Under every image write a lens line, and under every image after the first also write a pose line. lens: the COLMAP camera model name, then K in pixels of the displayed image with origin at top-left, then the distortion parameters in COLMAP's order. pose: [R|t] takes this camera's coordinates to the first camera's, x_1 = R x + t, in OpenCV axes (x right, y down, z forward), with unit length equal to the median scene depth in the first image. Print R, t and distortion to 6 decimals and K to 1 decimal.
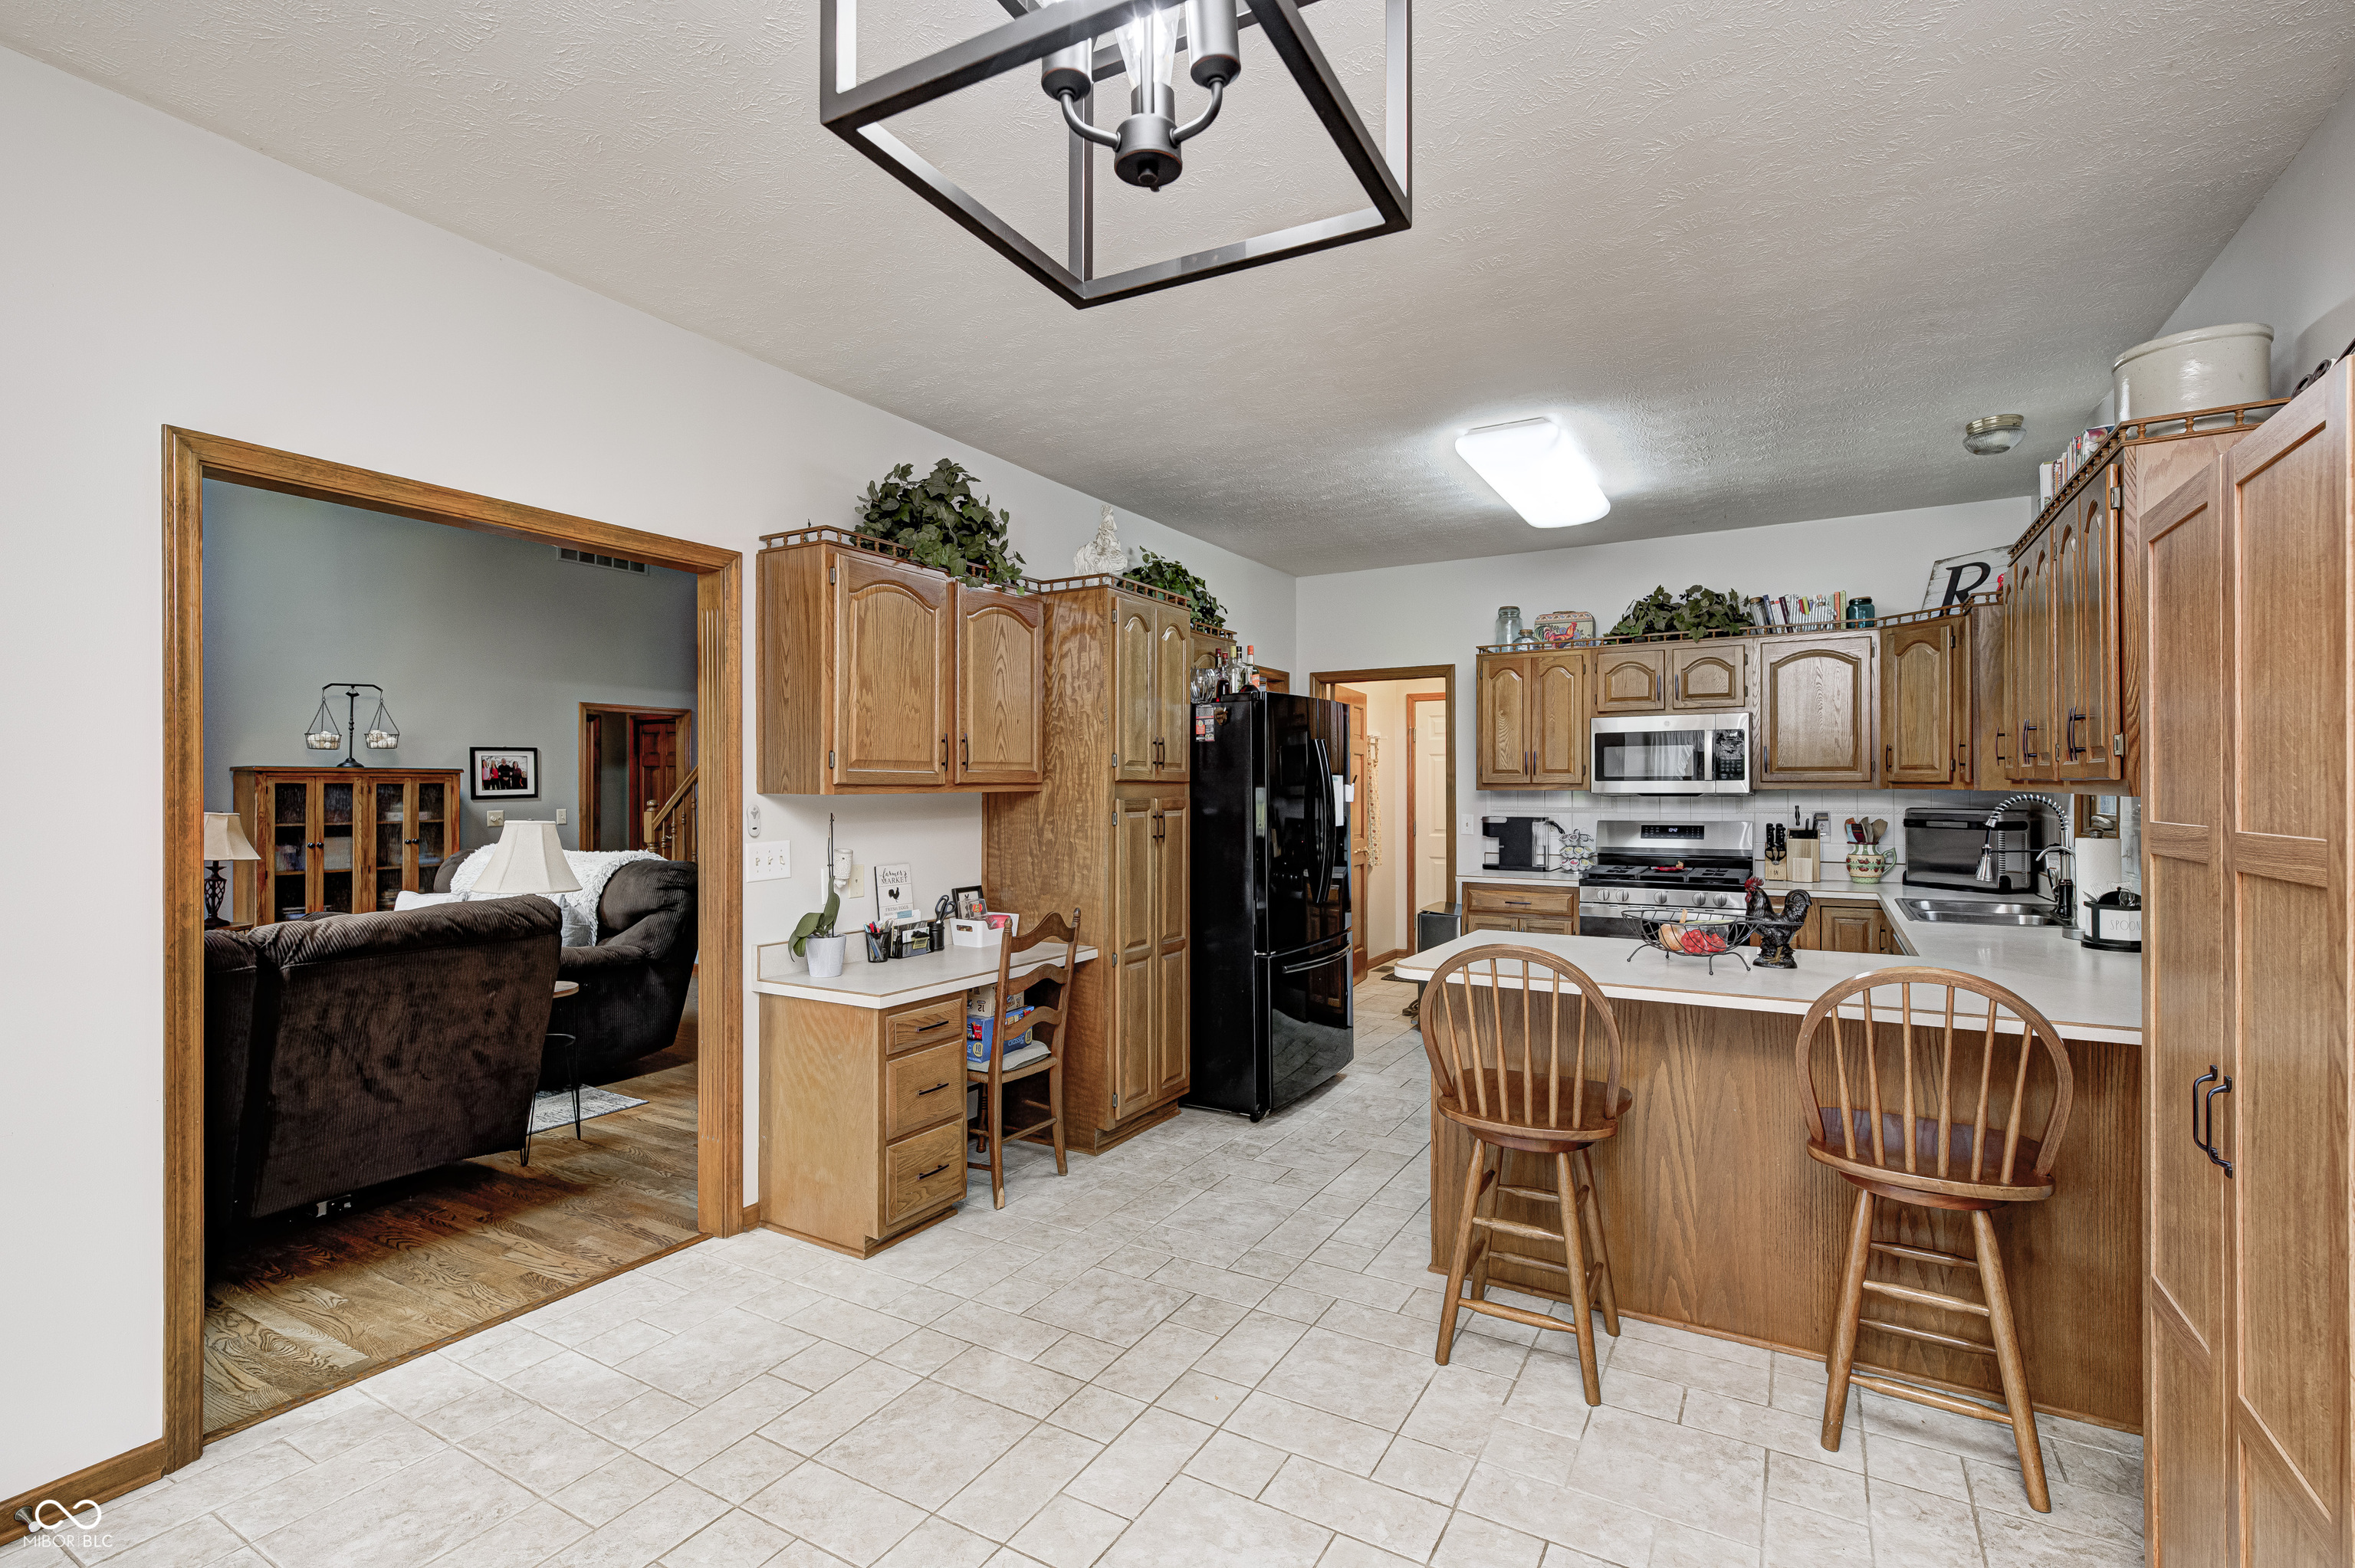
lens RADIAL K [[1069.4, 0, 1176.8], [0, 1069.4, 787.7], [0, 0, 1]] dist [0.001611, -0.000210]
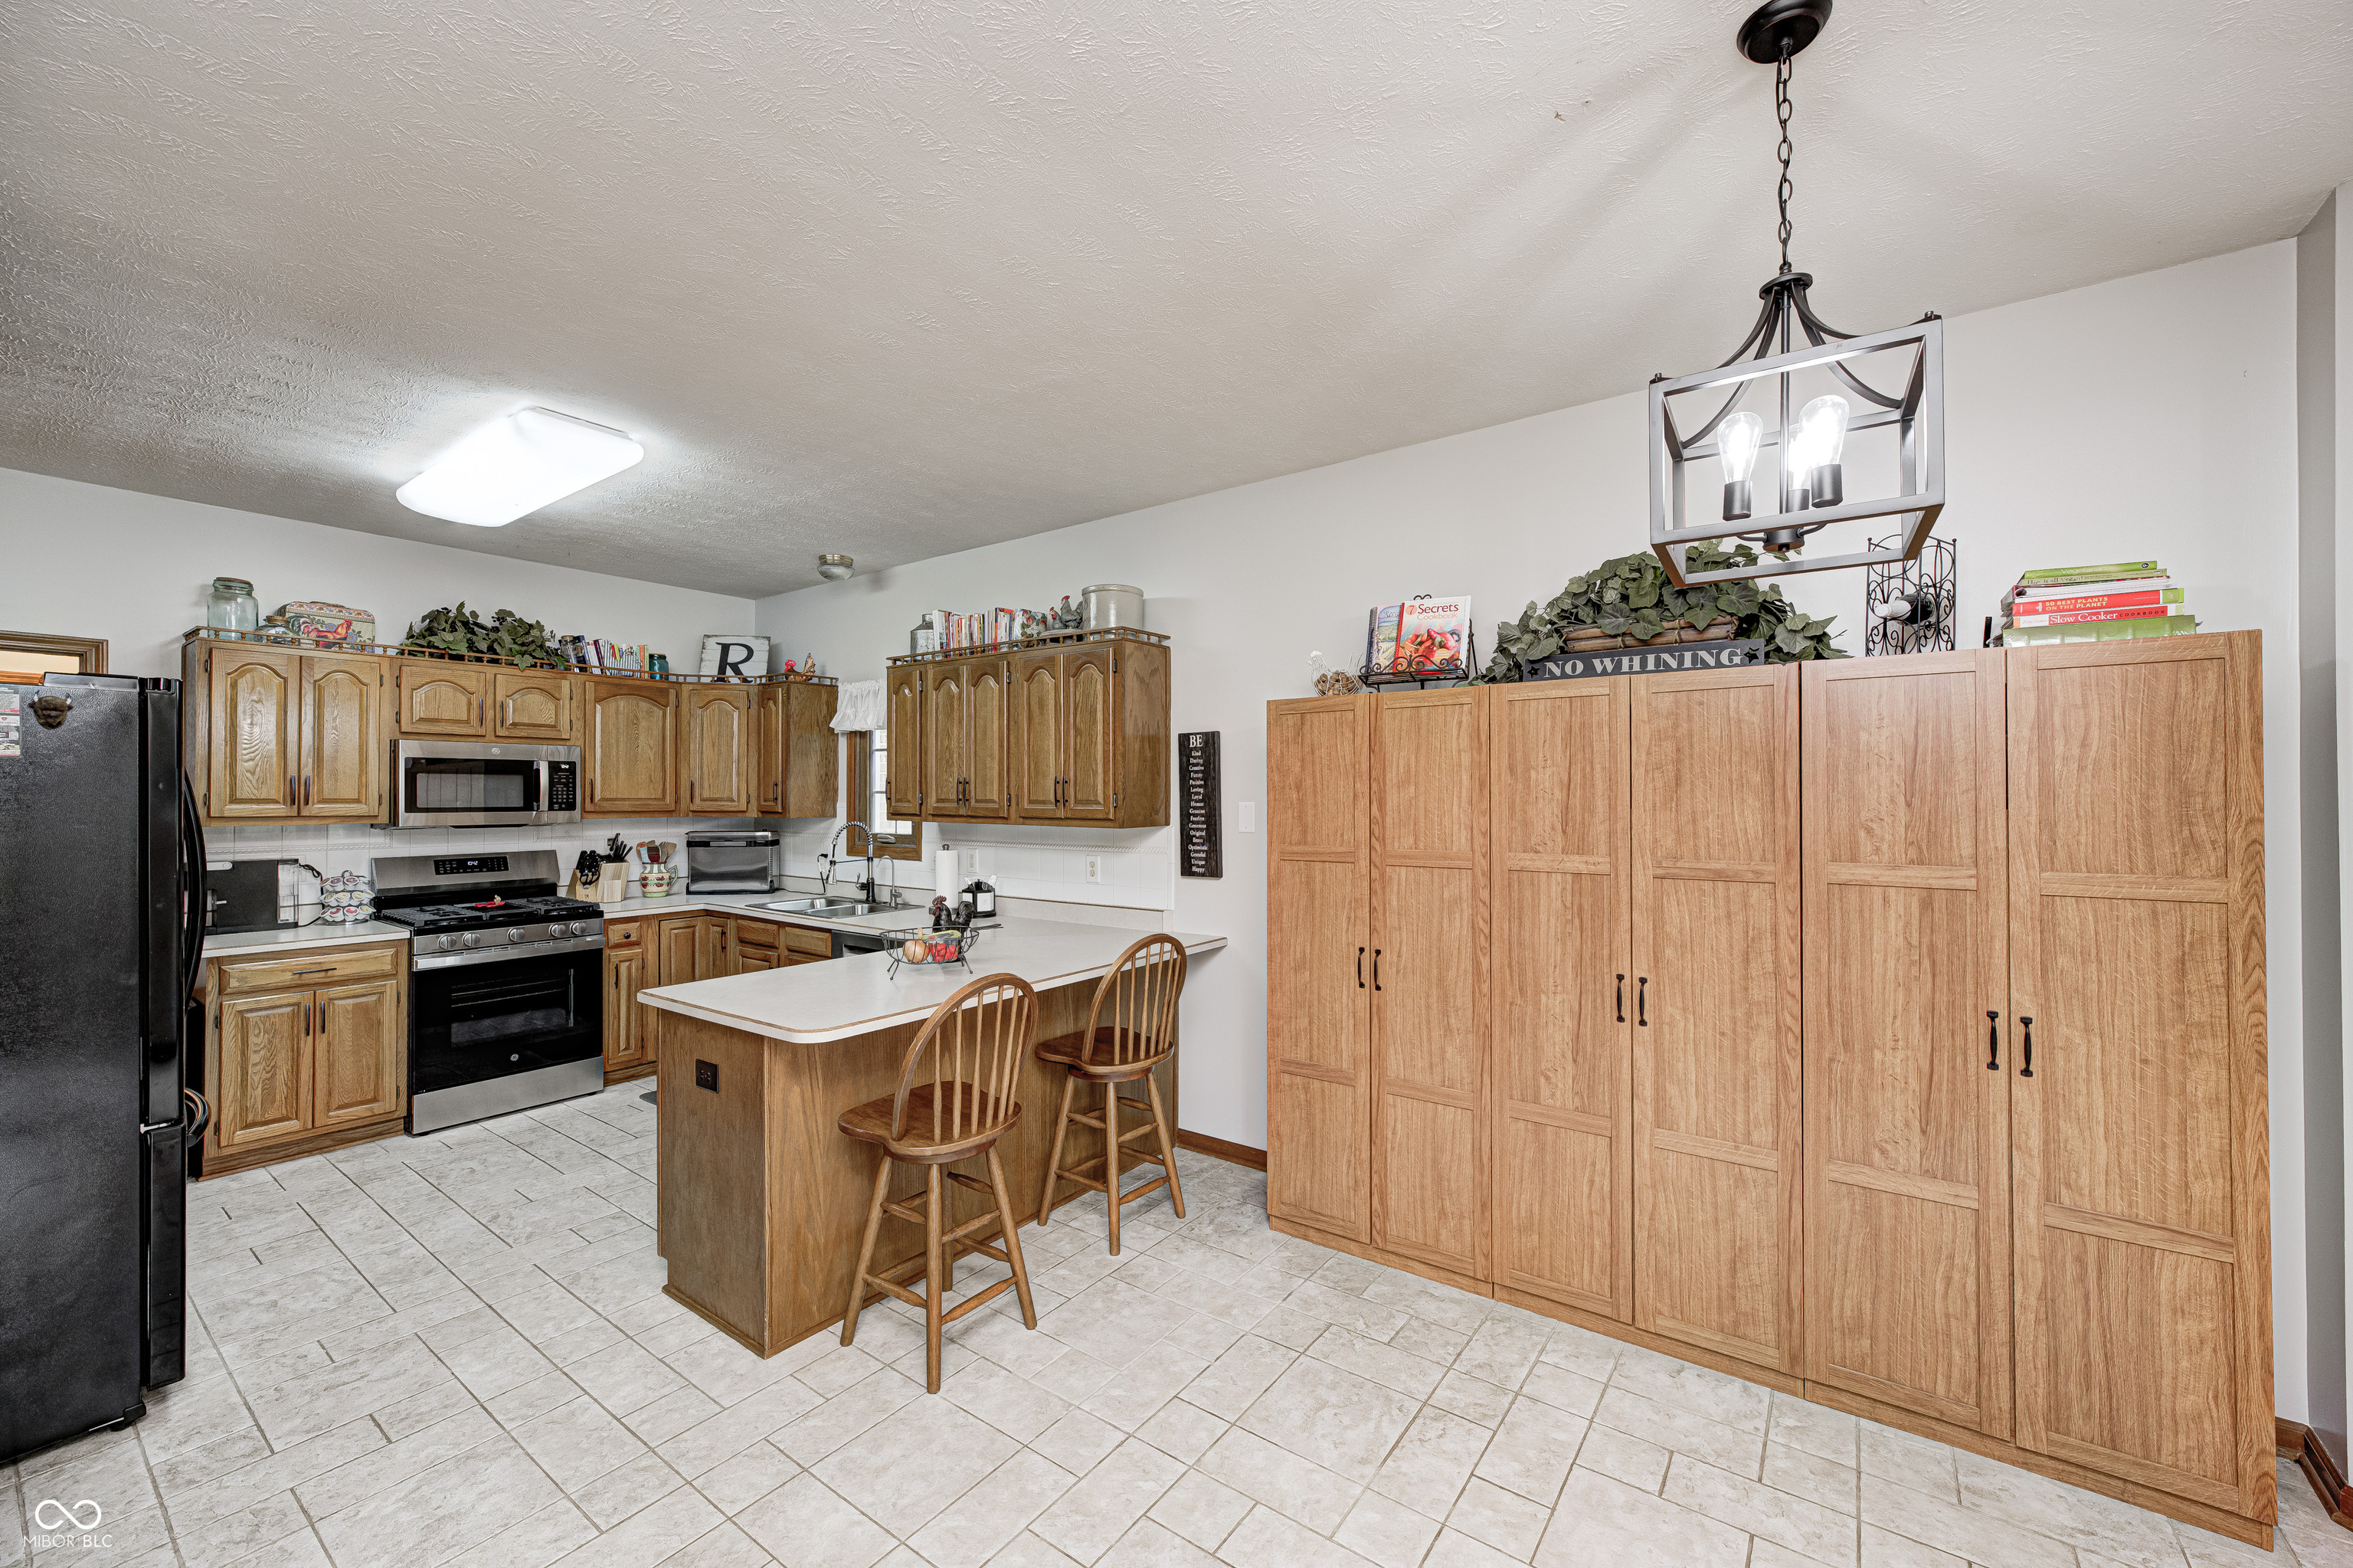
lens RADIAL K [[922.6, 0, 1178.6], [0, 922.6, 789.3], [0, 0, 1]] dist [-0.001955, 0.000838]
pose [[0.101002, 0.007720, 0.994856, -0.307162], [-0.000707, 0.999970, -0.007688, -0.021410], [-0.994886, 0.000073, 0.101005, 0.327590]]
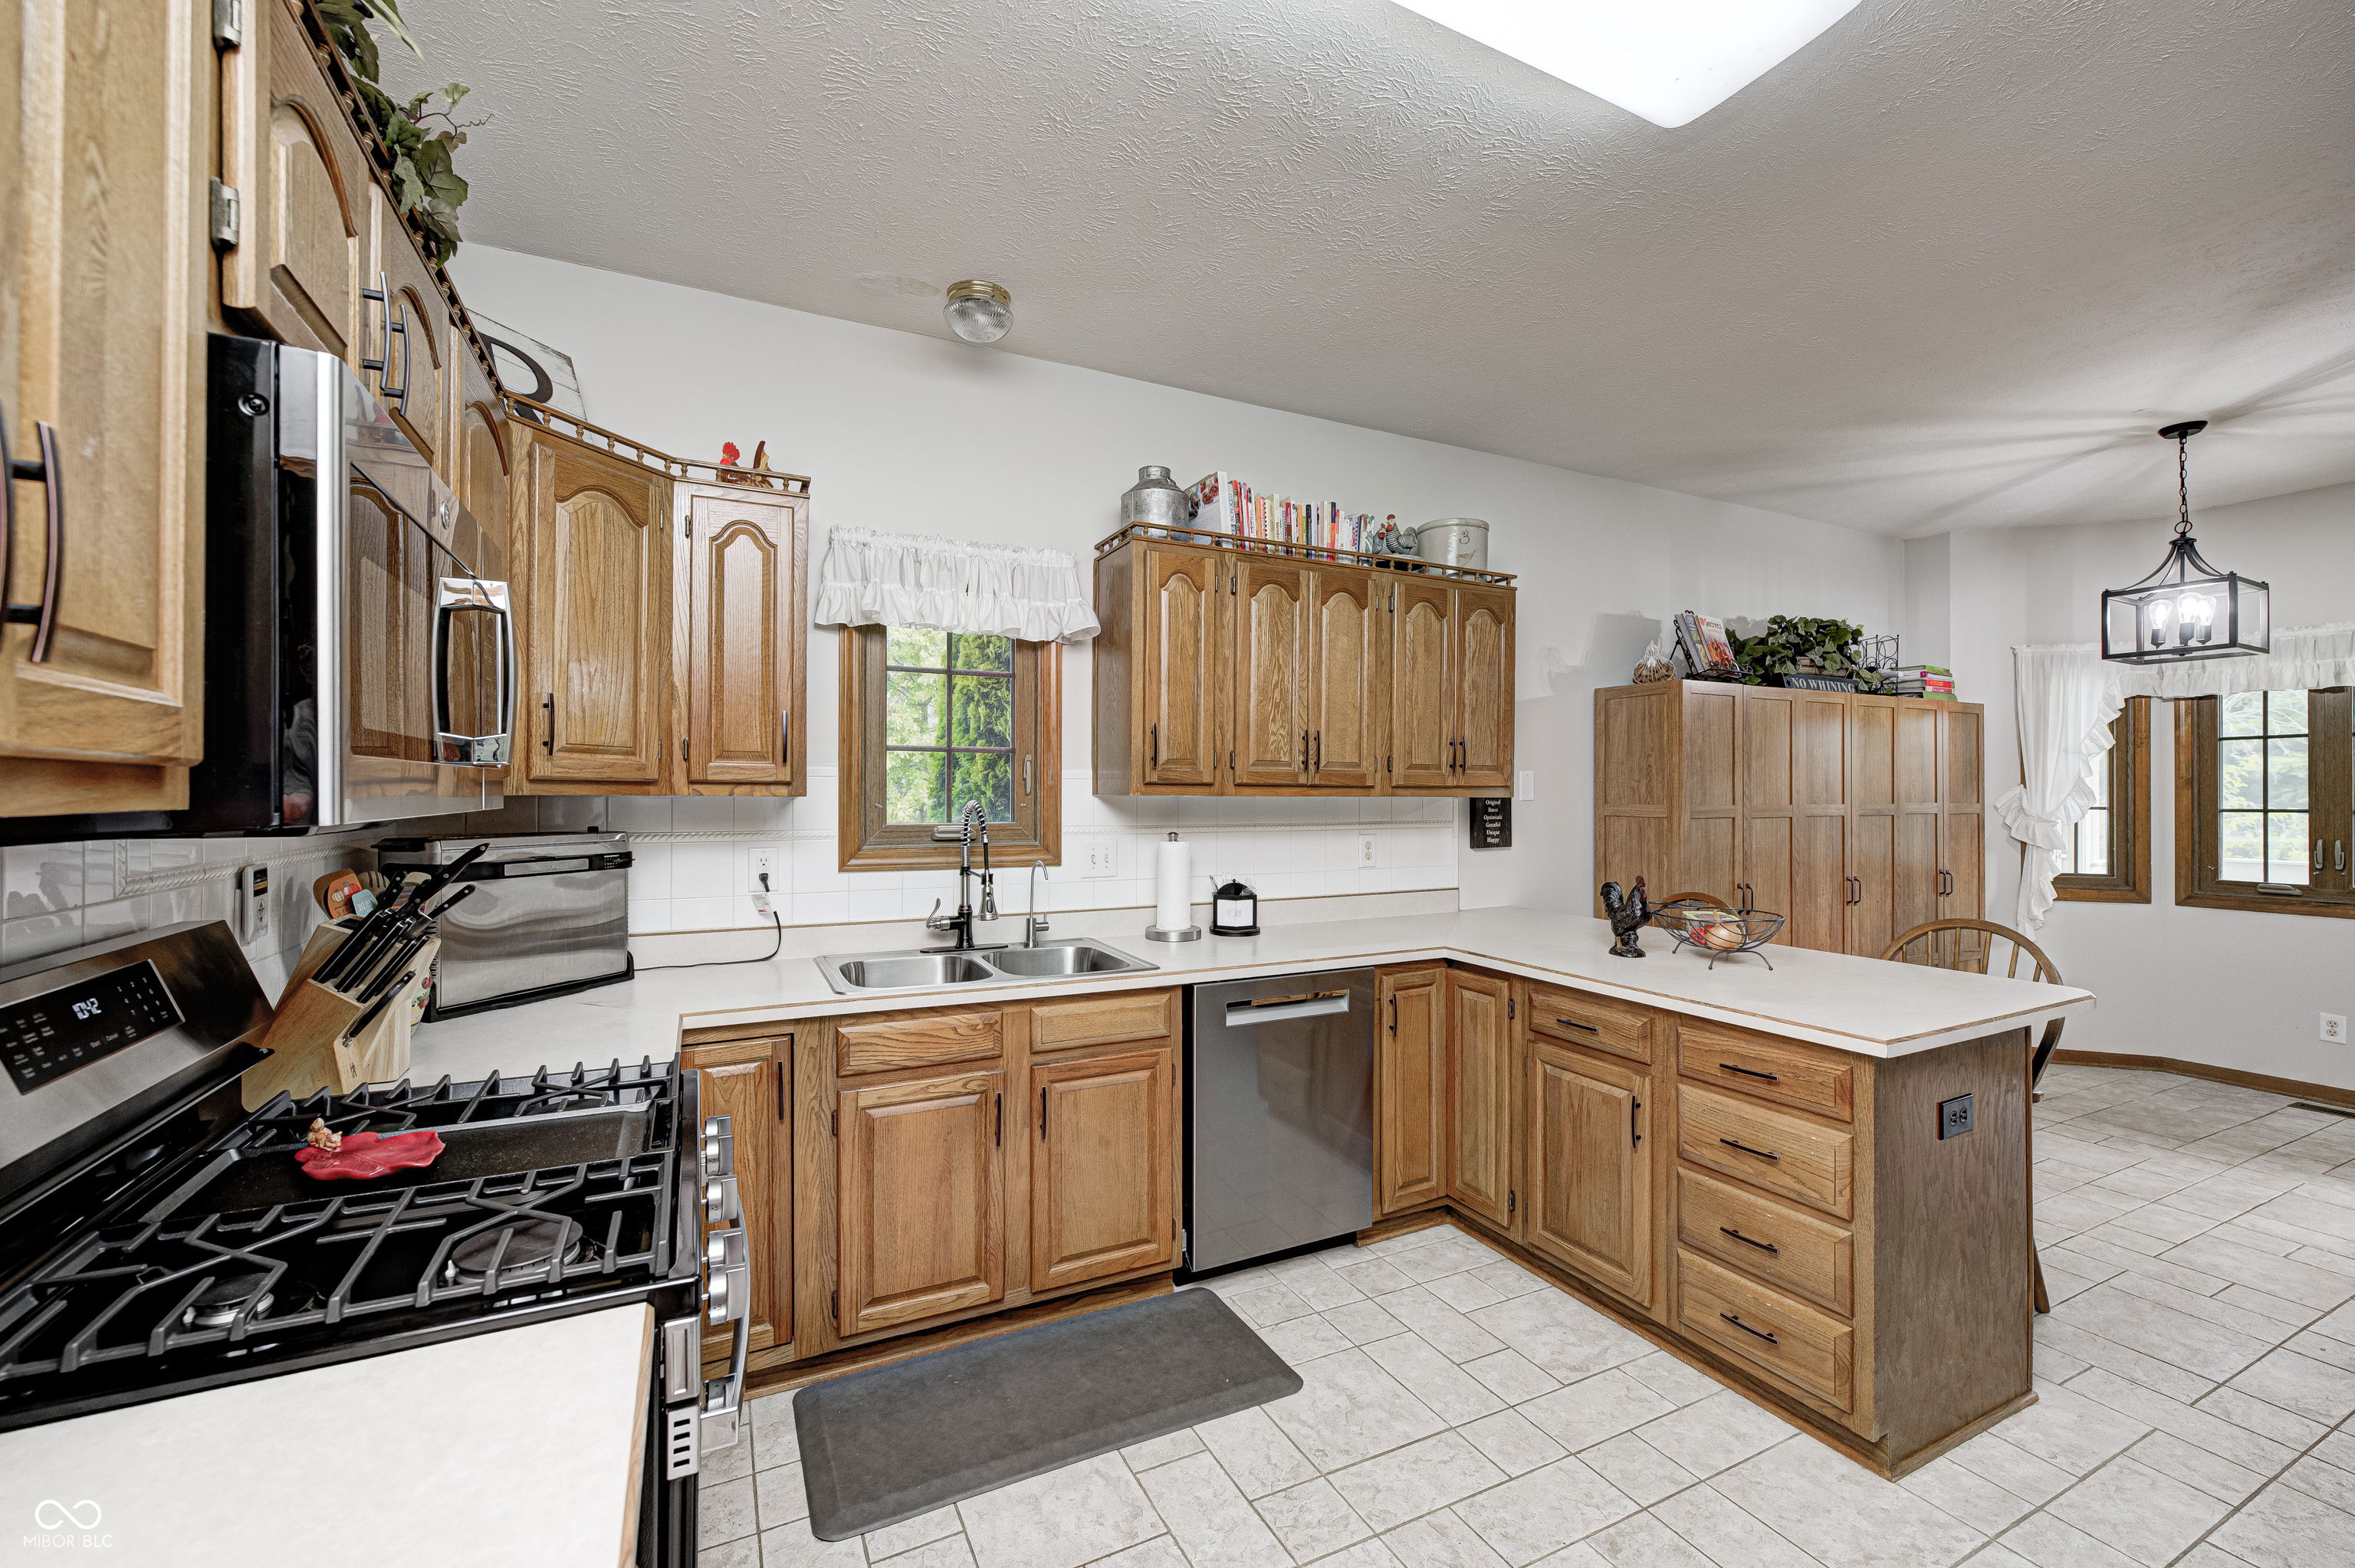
lens RADIAL K [[953.0, 0, 1174.7], [0, 953.0, 787.4], [0, 0, 1]] dist [-0.012297, -0.000095]
pose [[-0.831409, 0.003521, 0.555649, 0.220861], [-0.000262, 0.999977, -0.006729, 0.001036], [-0.555661, -0.005740, -0.831389, 1.126768]]
